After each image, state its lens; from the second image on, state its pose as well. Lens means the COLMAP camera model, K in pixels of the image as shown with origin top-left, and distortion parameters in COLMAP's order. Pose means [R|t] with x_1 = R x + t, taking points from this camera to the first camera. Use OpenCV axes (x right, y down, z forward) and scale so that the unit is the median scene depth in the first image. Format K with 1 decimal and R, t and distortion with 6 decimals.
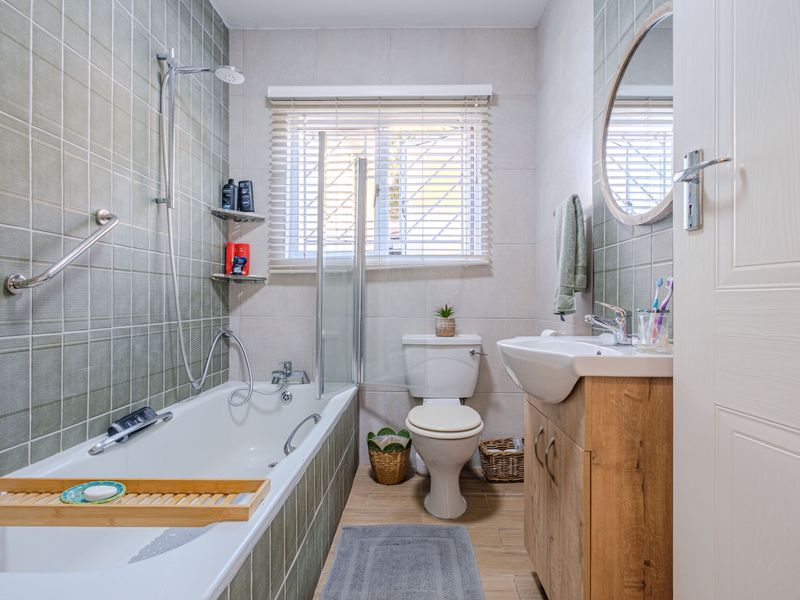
lens RADIAL K [[419.5, 0, 401.9], [0, 419.5, 299.5], [0, 0, 1]] dist [0.002000, -0.001740]
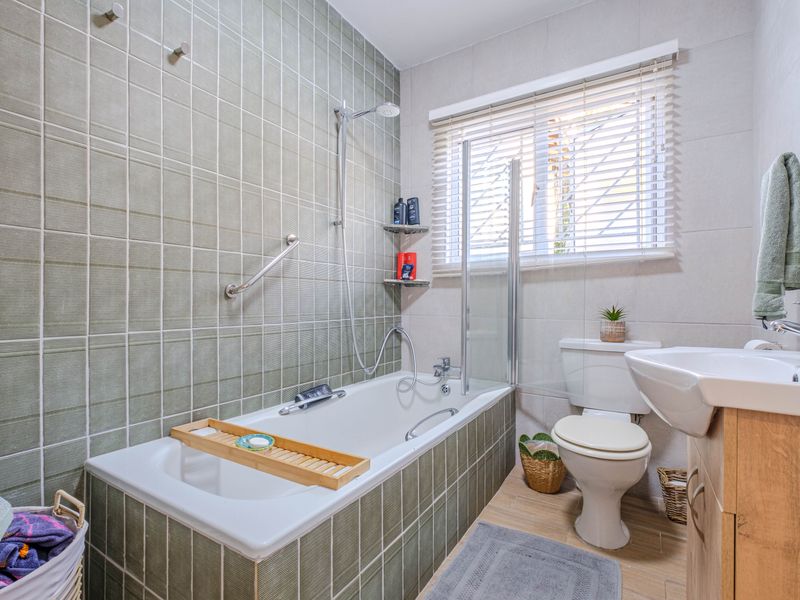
lens RADIAL K [[385.2, 0, 400.6], [0, 385.2, 302.5], [0, 0, 1]] dist [-0.001659, 0.001398]
pose [[0.857439, -0.000898, -0.514585, 0.161961], [0.003052, 0.999990, 0.003340, 0.000688], [0.514577, -0.004434, 0.857433, 0.084263]]
